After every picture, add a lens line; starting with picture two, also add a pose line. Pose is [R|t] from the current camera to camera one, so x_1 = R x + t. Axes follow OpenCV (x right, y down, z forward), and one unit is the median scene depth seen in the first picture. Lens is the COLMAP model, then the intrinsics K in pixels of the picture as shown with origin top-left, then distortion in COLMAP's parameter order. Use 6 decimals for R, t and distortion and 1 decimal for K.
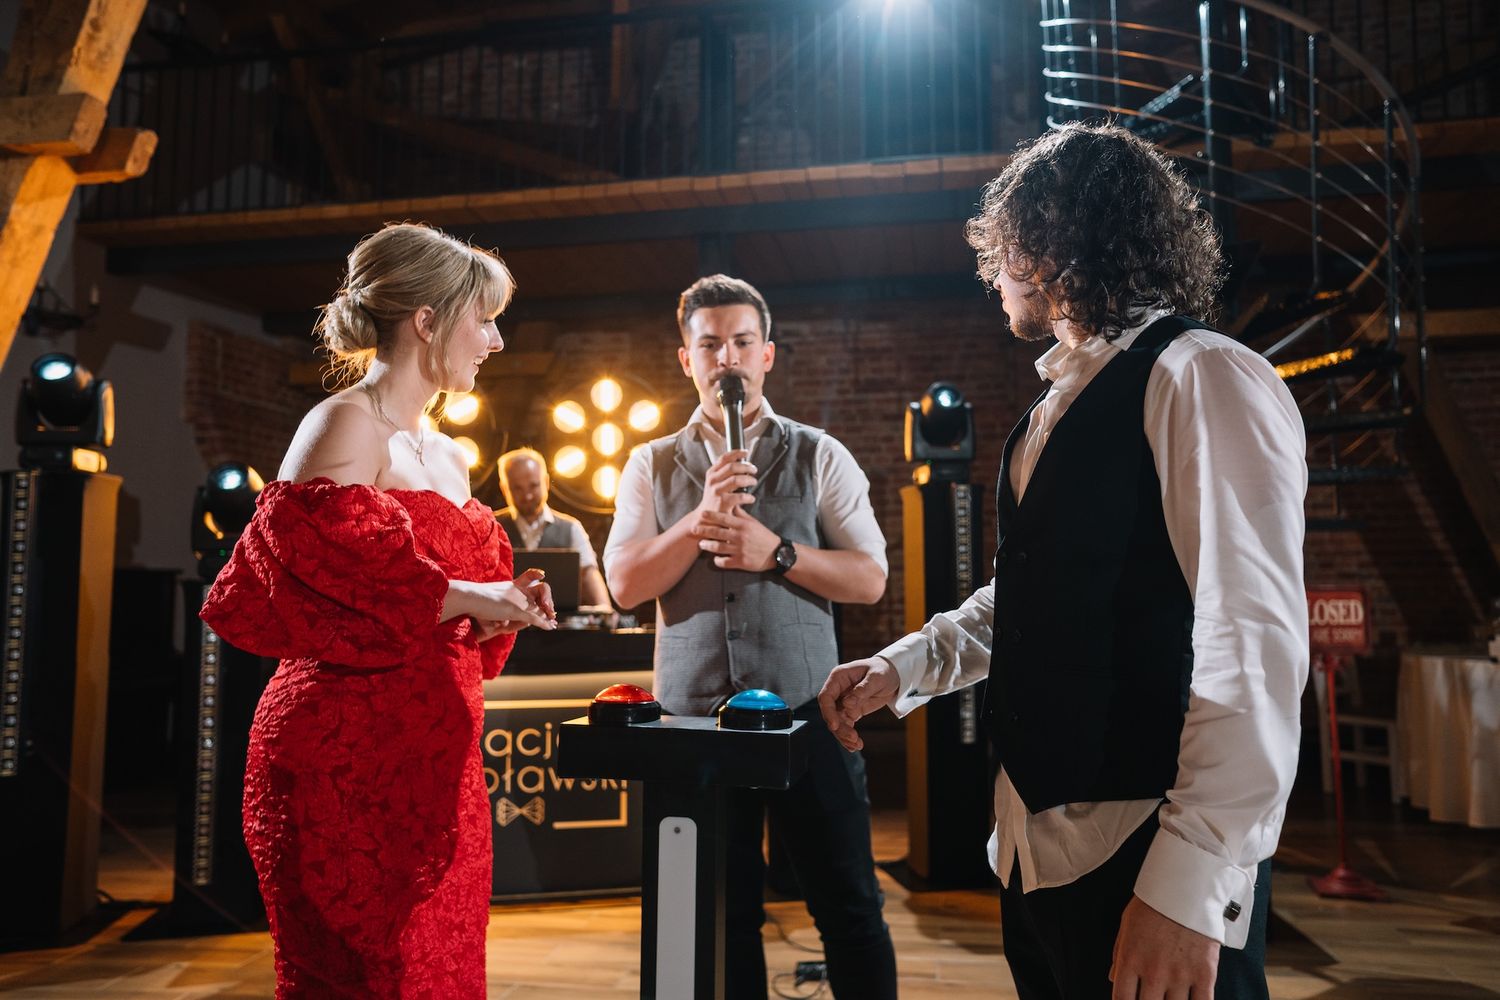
lens RADIAL K [[1019.0, 0, 768.0], [0, 1019.0, 473.4], [0, 0, 1]] dist [-0.036555, 0.073722]
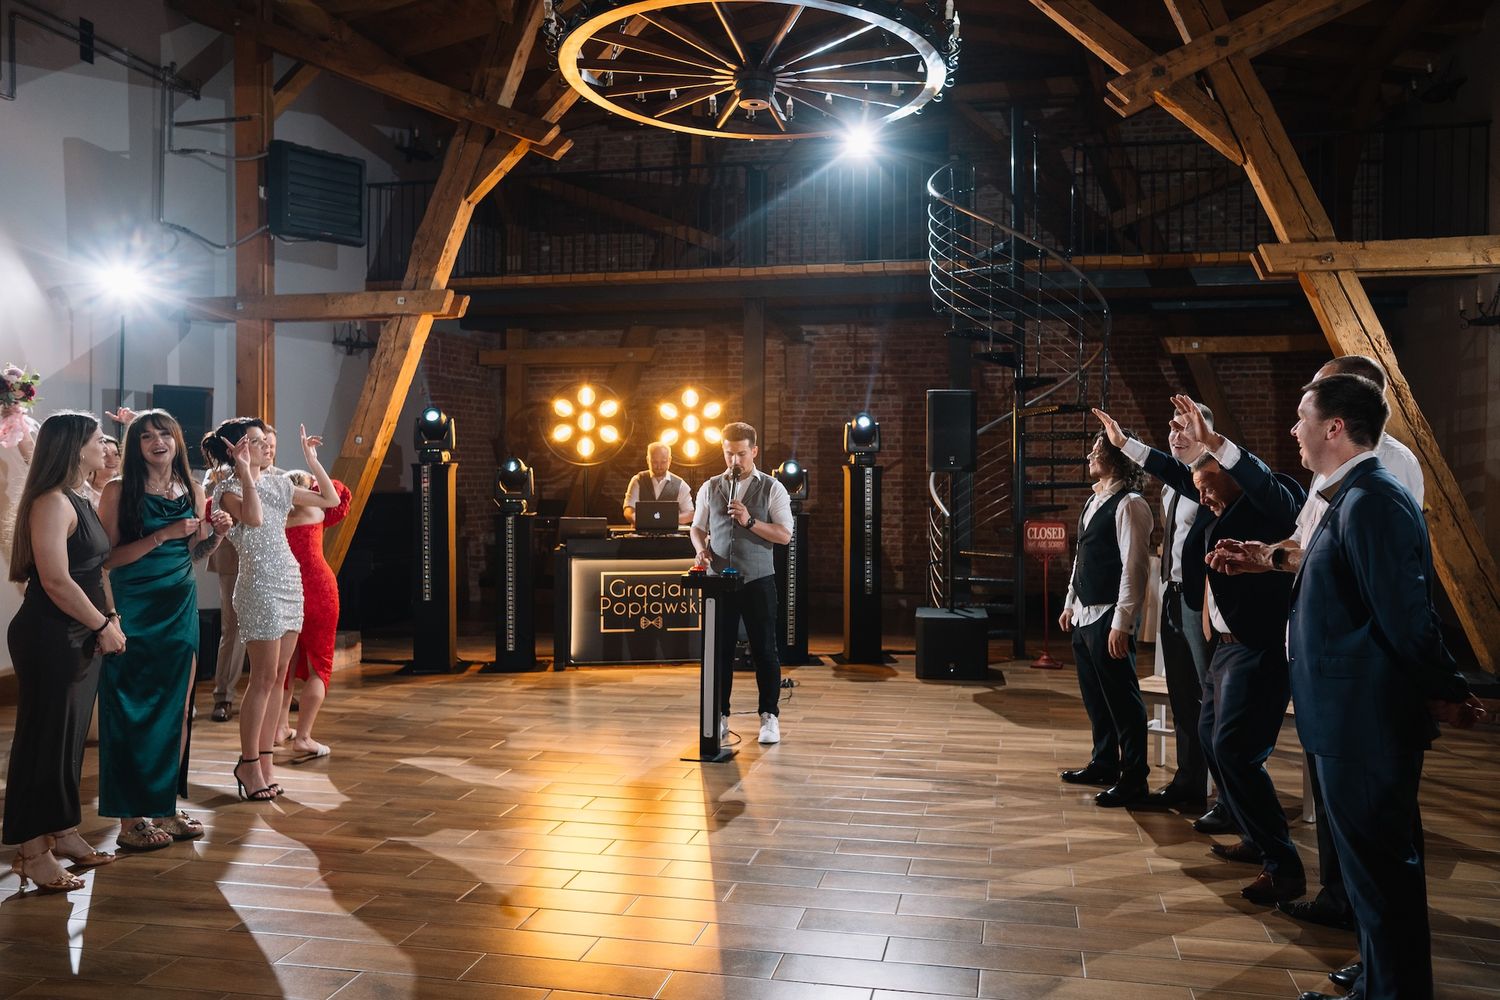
lens RADIAL K [[1067.9, 0, 826.0], [0, 1067.9, 462.8], [0, 0, 1]] dist [0.005065, 0.010010]
pose [[0.999545, 0.009213, -0.028717, 0.097055], [-0.005919, 0.993608, 0.112727, -0.135015], [0.029572, -0.112506, 0.993211, -0.625065]]
